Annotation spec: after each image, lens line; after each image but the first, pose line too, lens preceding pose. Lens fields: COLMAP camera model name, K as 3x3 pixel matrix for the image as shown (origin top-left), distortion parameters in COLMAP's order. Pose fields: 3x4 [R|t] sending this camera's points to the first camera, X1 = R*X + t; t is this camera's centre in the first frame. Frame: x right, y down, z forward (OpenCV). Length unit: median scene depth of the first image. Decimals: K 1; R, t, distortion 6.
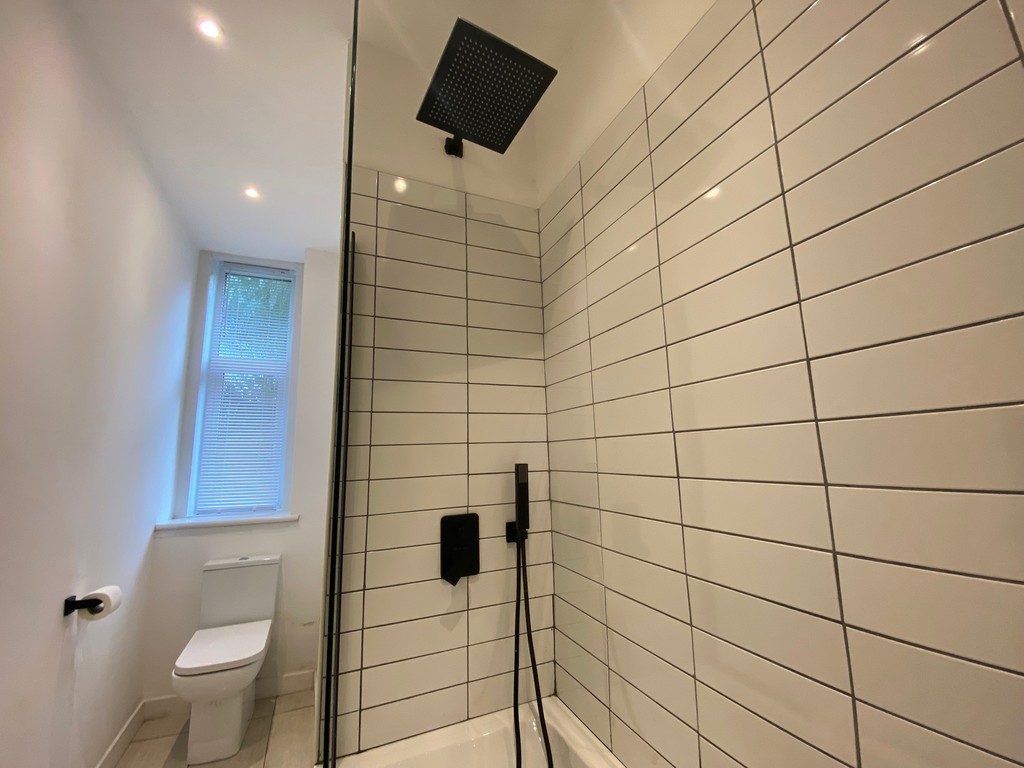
lens RADIAL K [[414.9, 0, 527.3], [0, 414.9, 380.1], [0, 0, 1]] dist [0.002824, -0.010547]
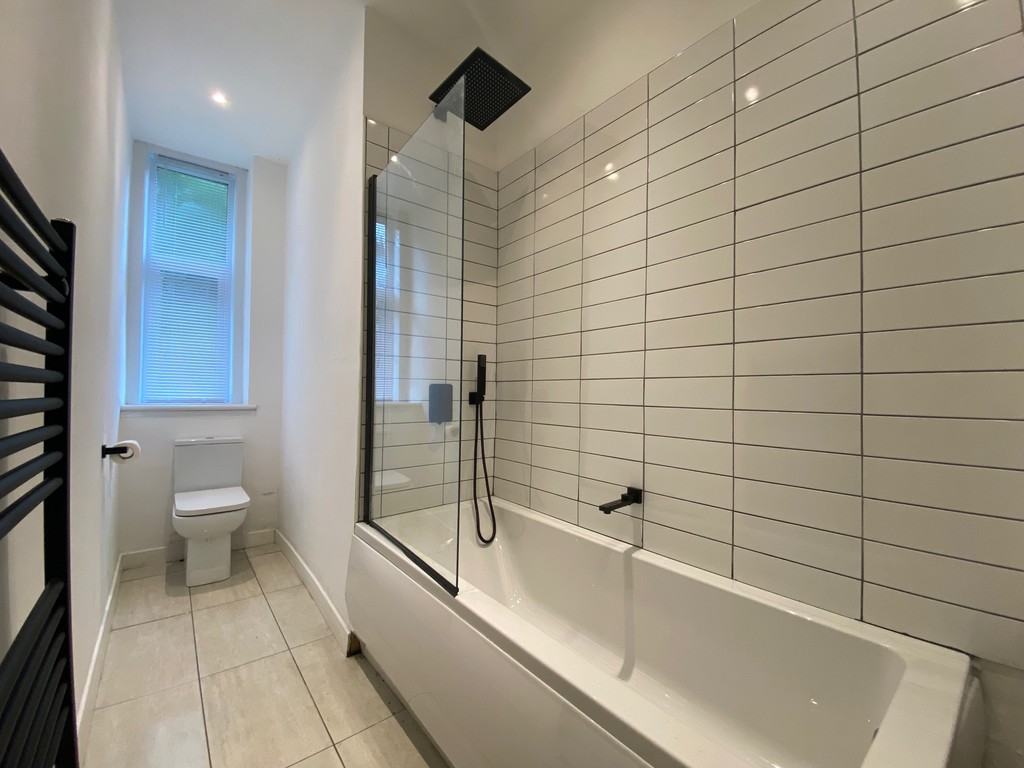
lens RADIAL K [[414.9, 0, 527.3], [0, 414.9, 380.1], [0, 0, 1]] dist [0.002824, -0.010547]
pose [[0.966573, 0.047390, 0.251972, -0.210810], [-0.084526, 0.986726, 0.138665, 0.063424], [-0.242056, -0.155328, 0.957748, -0.458812]]
